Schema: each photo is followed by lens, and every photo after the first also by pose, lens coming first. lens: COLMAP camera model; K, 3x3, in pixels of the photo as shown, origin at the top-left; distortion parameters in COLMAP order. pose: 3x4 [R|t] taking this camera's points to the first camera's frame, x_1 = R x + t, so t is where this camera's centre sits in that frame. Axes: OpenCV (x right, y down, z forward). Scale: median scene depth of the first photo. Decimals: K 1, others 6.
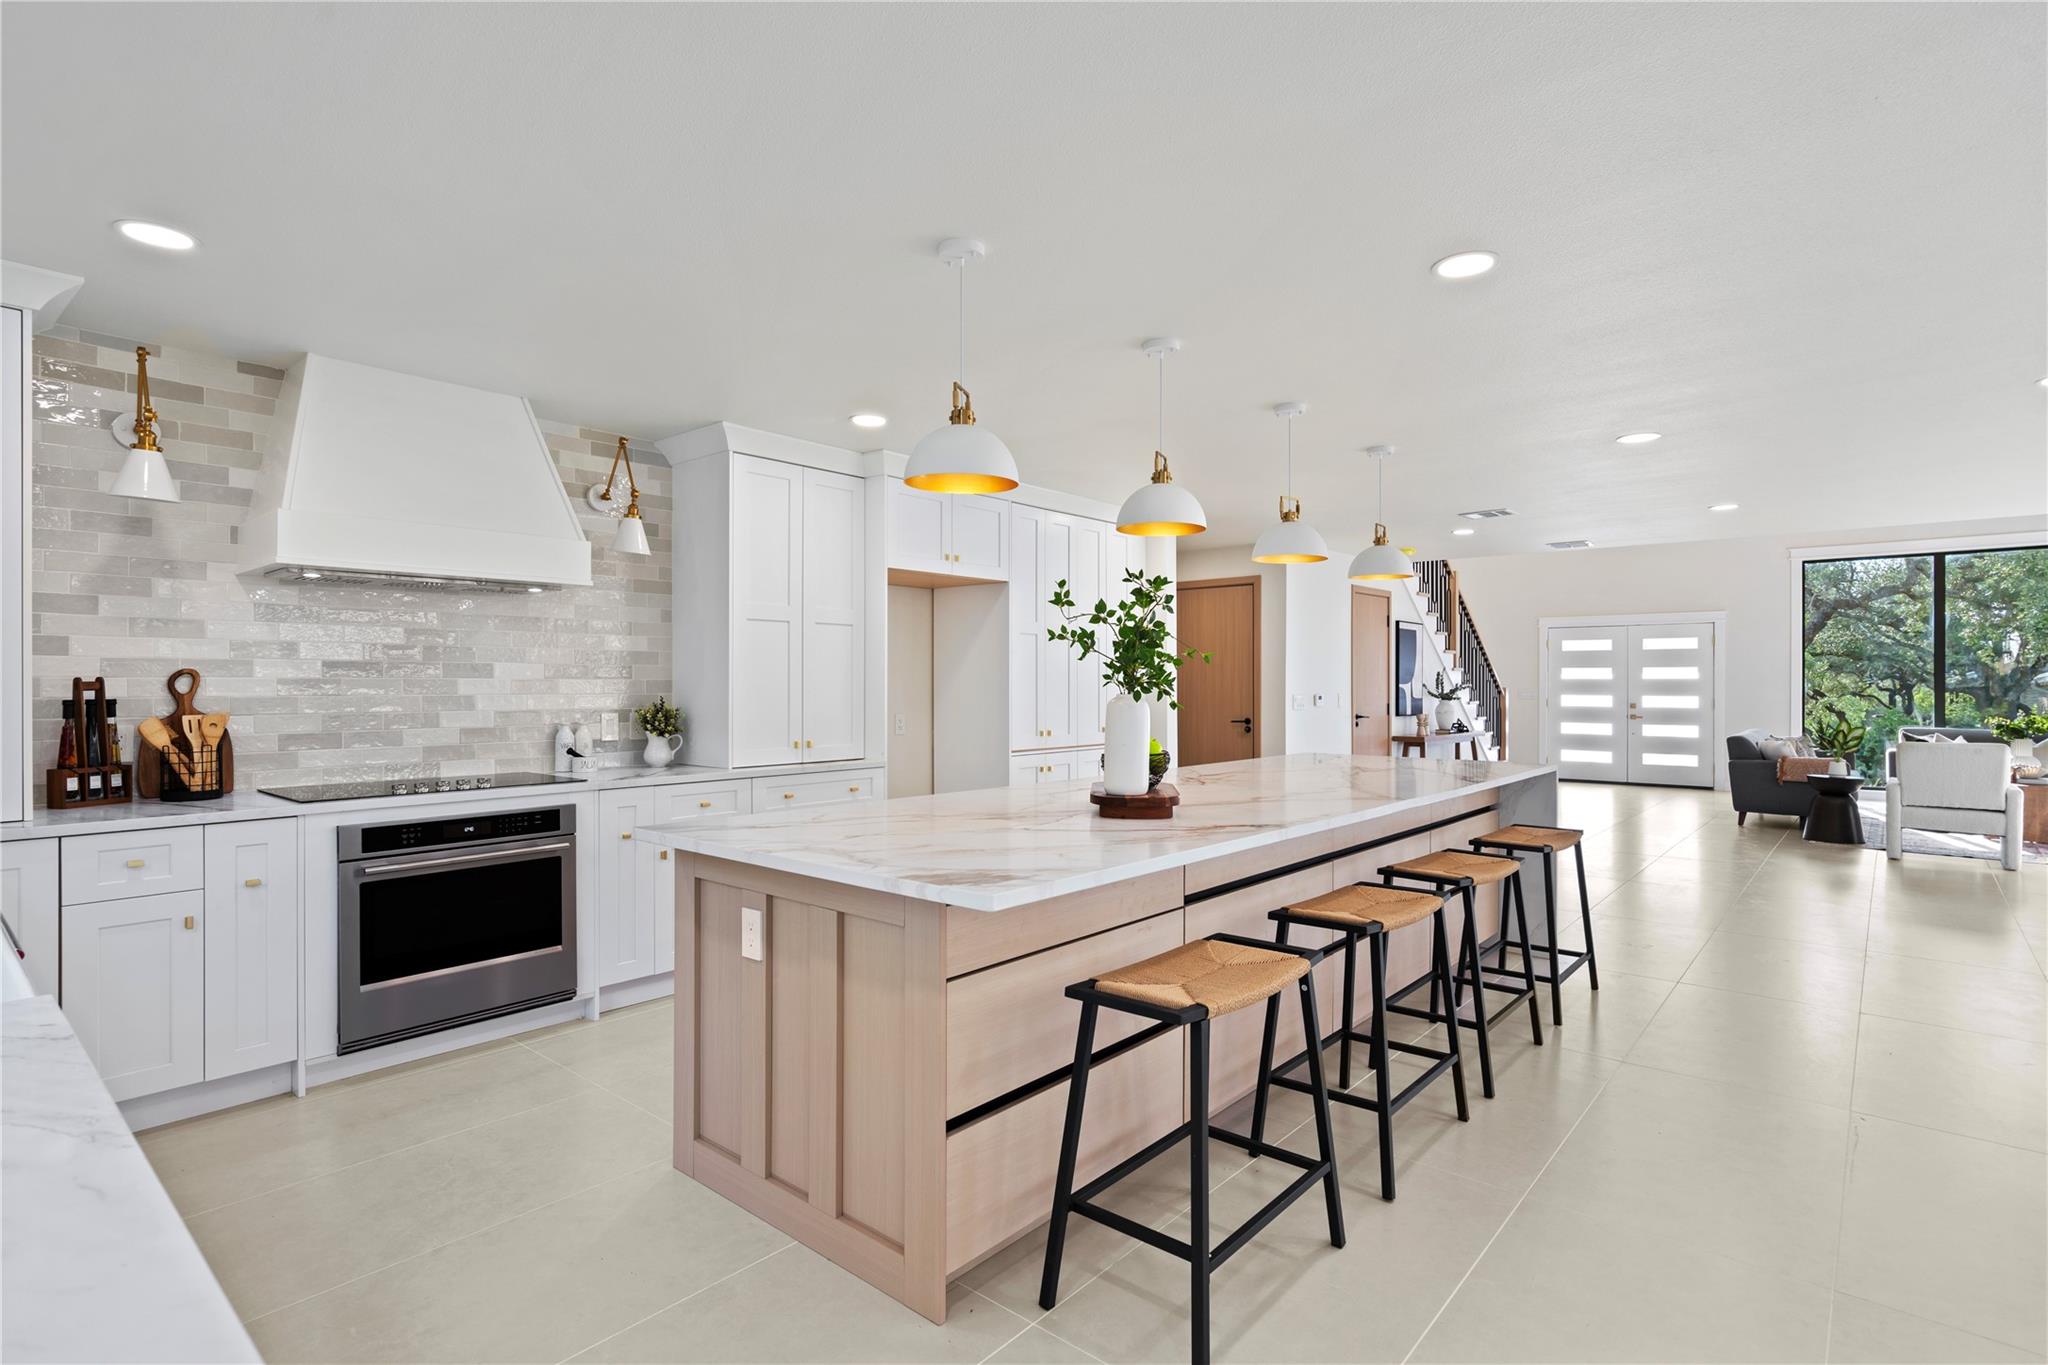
lens RADIAL K [[967.2, 0, 1019.2], [0, 967.2, 686.1], [0, 0, 1]] dist [-0.010058, 0.004723]
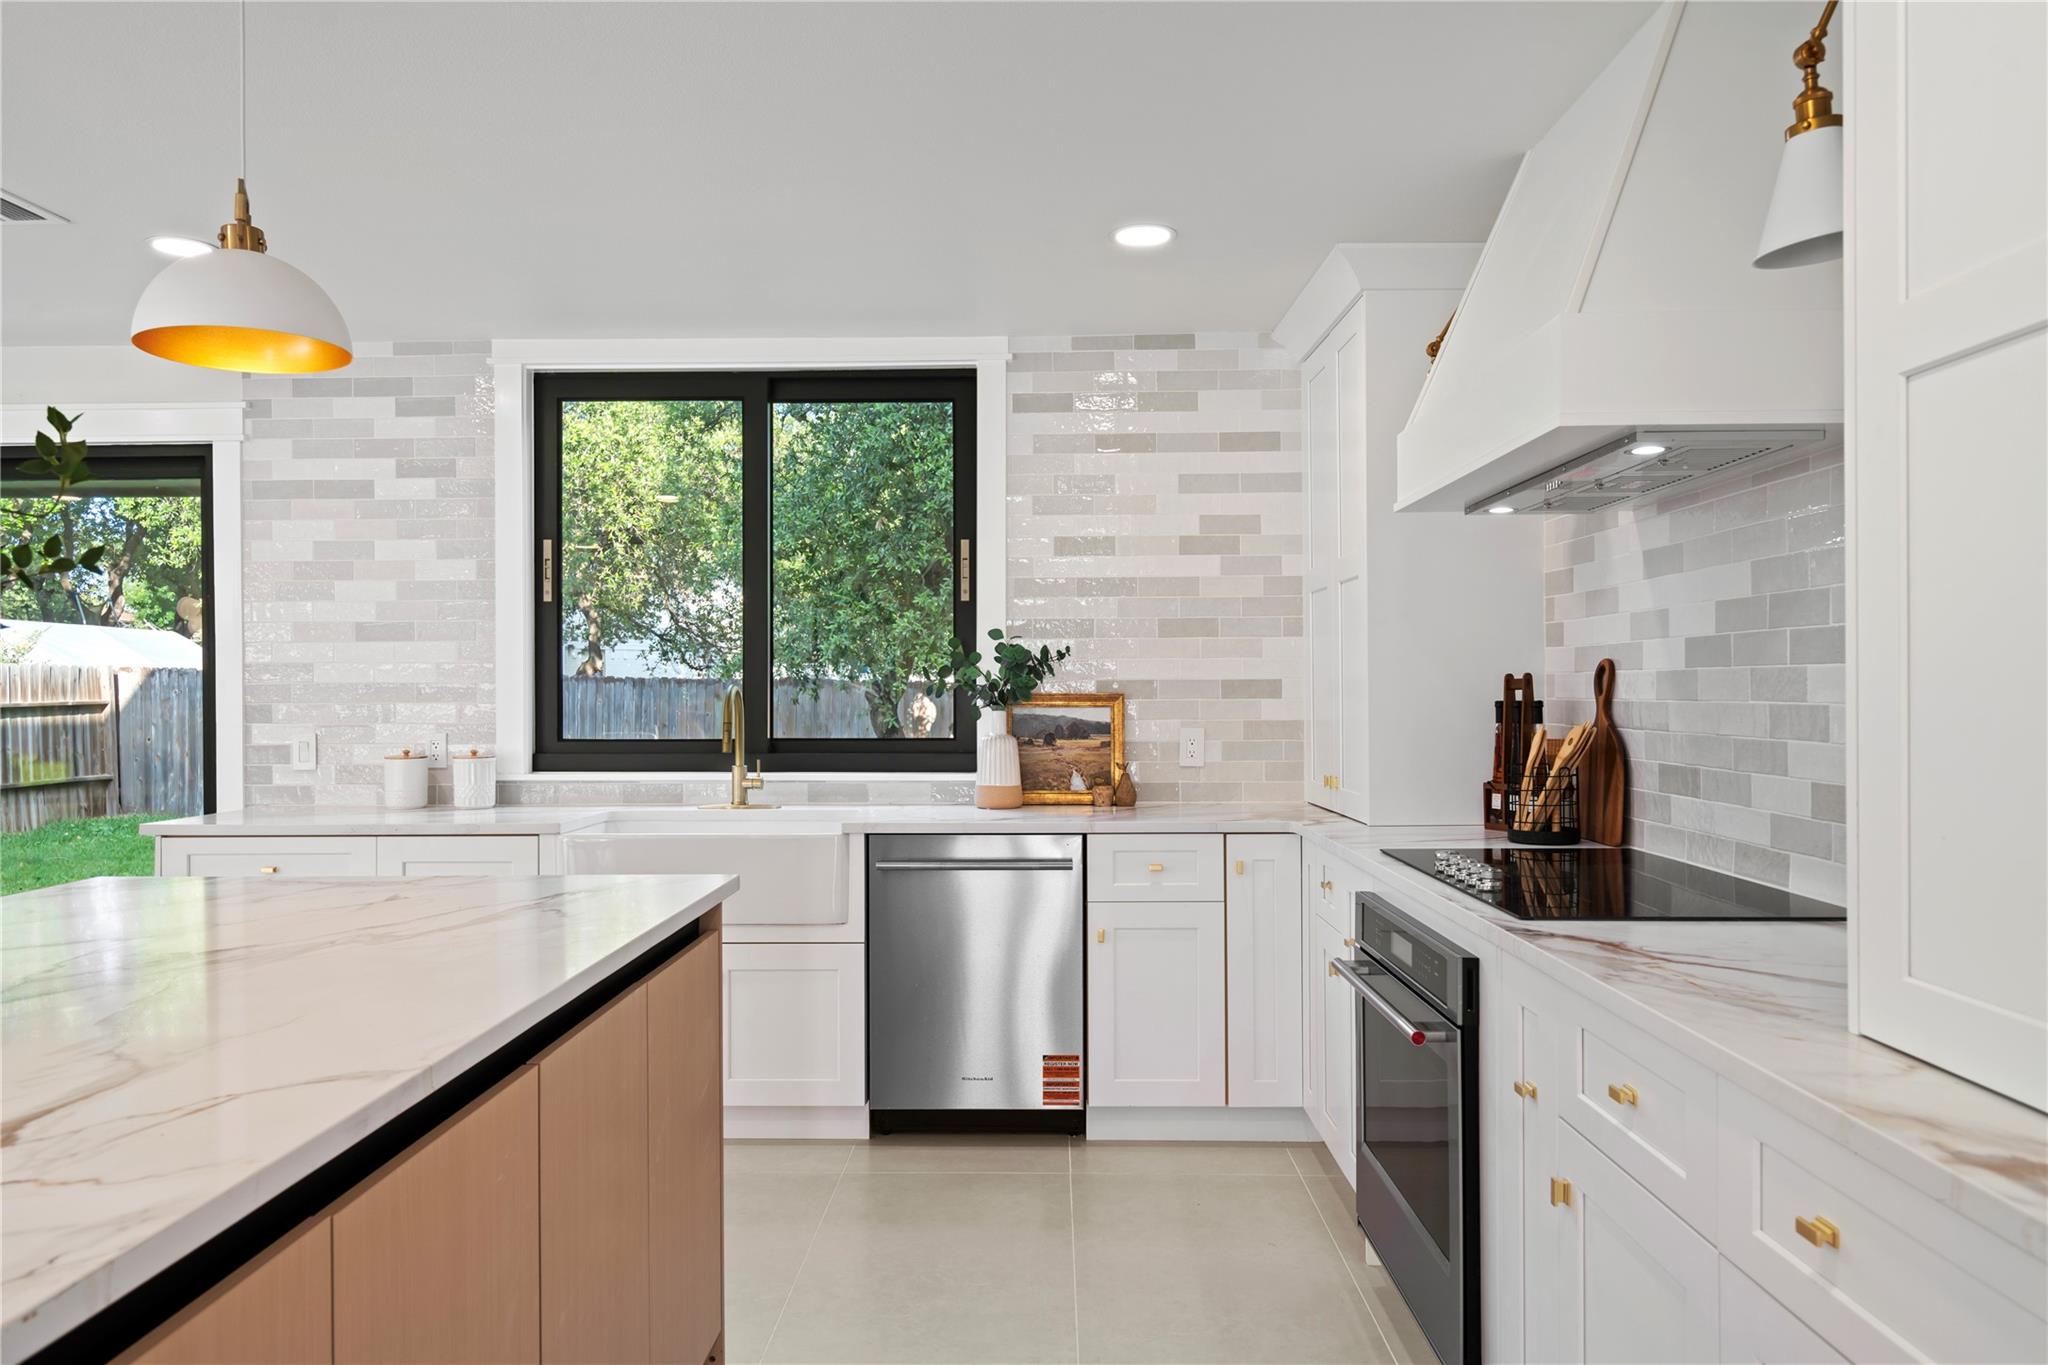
lens RADIAL K [[1376.4, 0, 1034.0], [0, 1376.4, 690.6], [0, 0, 1]] dist [0.010492, -0.001276]
pose [[-0.763608, 0.009163, -0.645615, 0.087146], [0.008869, 0.999954, 0.003701, -0.002640], [0.645619, -0.002900, -0.763654, 1.441306]]
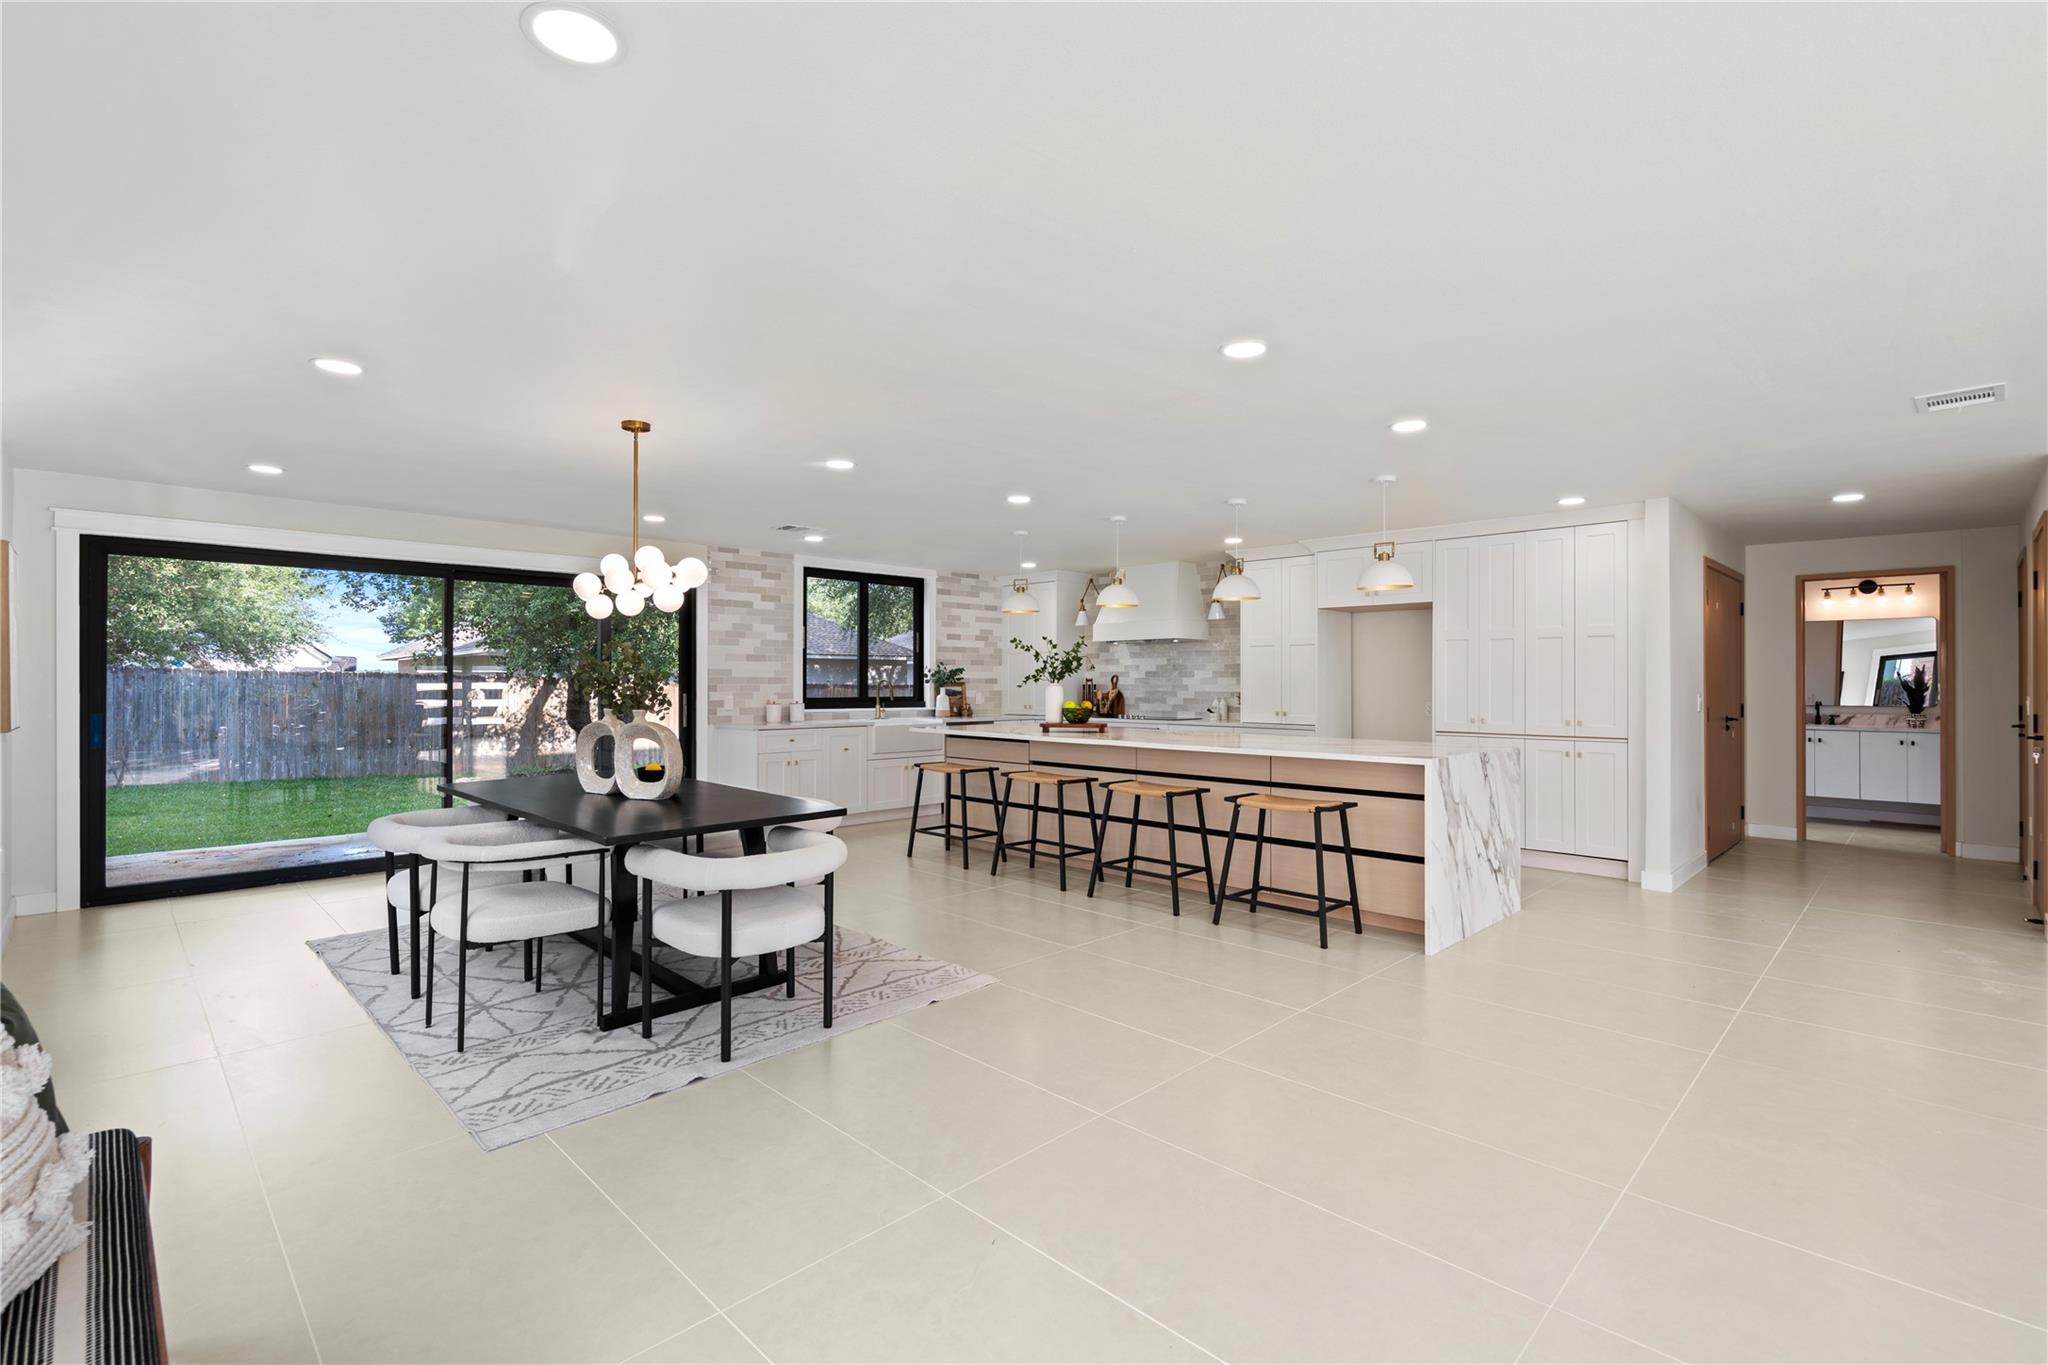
lens RADIAL K [[925.0, 0, 1027.1], [0, 925.0, 678.9], [0, 0, 1]] dist [-0.005192, 0.002506]
pose [[-0.063098, 0.001277, -0.998007, 2.059929], [-0.000513, 0.999999, 0.001312, -0.008732], [0.998007, 0.000594, -0.063097, 0.874296]]
